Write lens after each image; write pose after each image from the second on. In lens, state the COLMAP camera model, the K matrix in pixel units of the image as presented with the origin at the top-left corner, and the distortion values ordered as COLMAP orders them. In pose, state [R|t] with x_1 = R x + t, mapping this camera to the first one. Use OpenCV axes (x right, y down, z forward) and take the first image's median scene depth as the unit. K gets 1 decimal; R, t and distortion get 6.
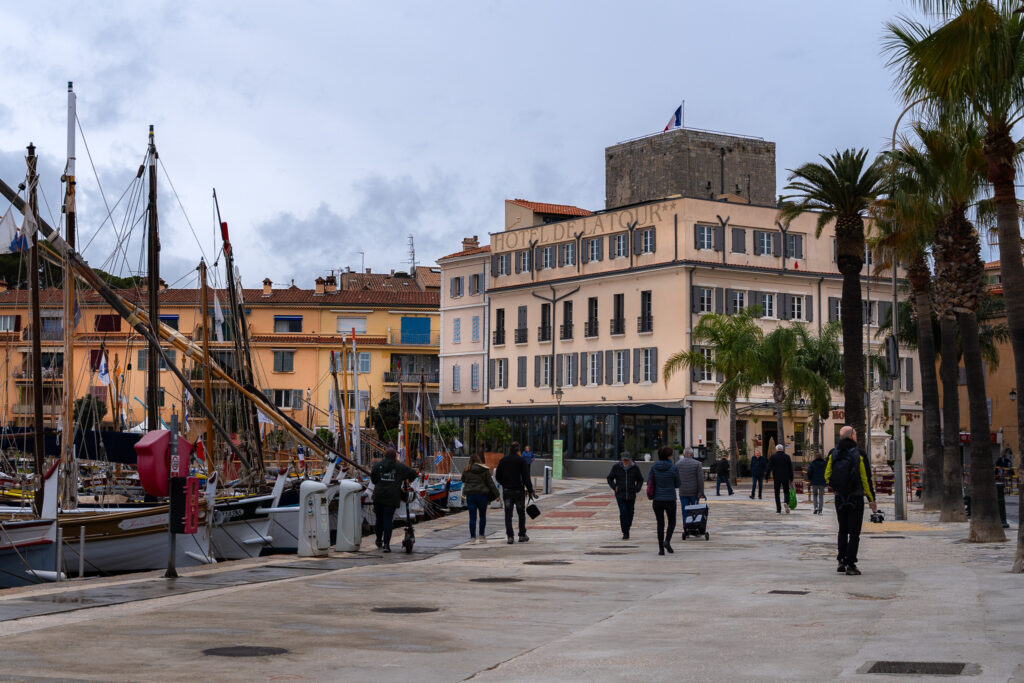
lens RADIAL K [[1117.8, 0, 512.0], [0, 1117.8, 341.5], [0, 0, 1]] dist [-0.003561, -0.003436]
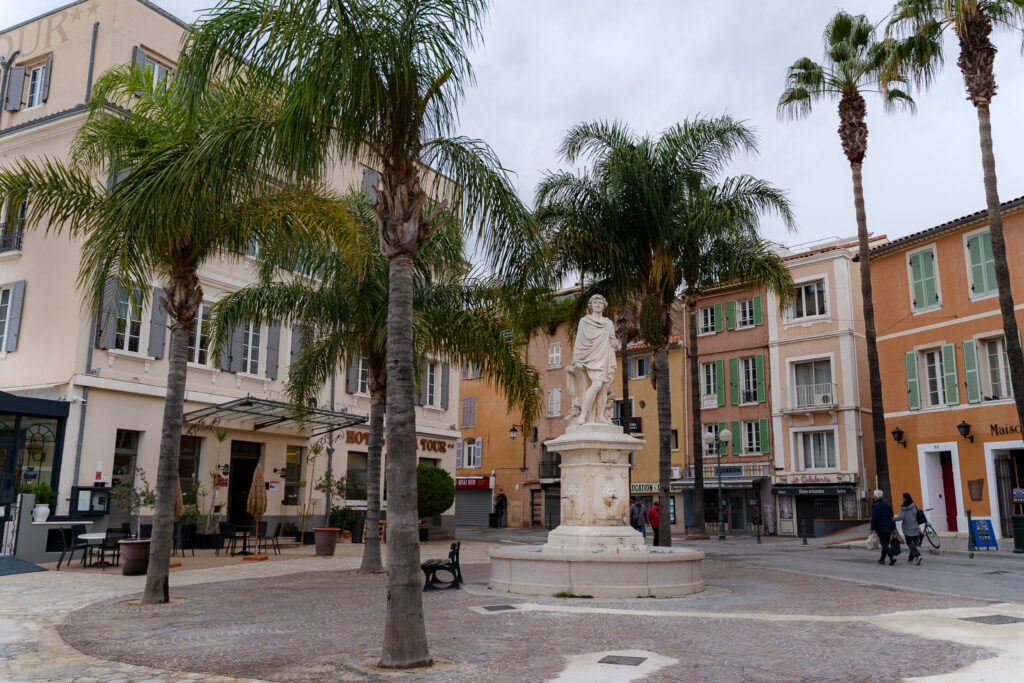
lens RADIAL K [[837.4, 0, 513.2], [0, 837.4, 313.5], [0, 0, 1]] dist [-0.001925, -0.002569]
pose [[0.839399, 0.110706, 0.532122, 0.087959], [-0.043881, 0.989644, -0.136672, 0.045613], [-0.541742, 0.091372, 0.835564, 0.442380]]
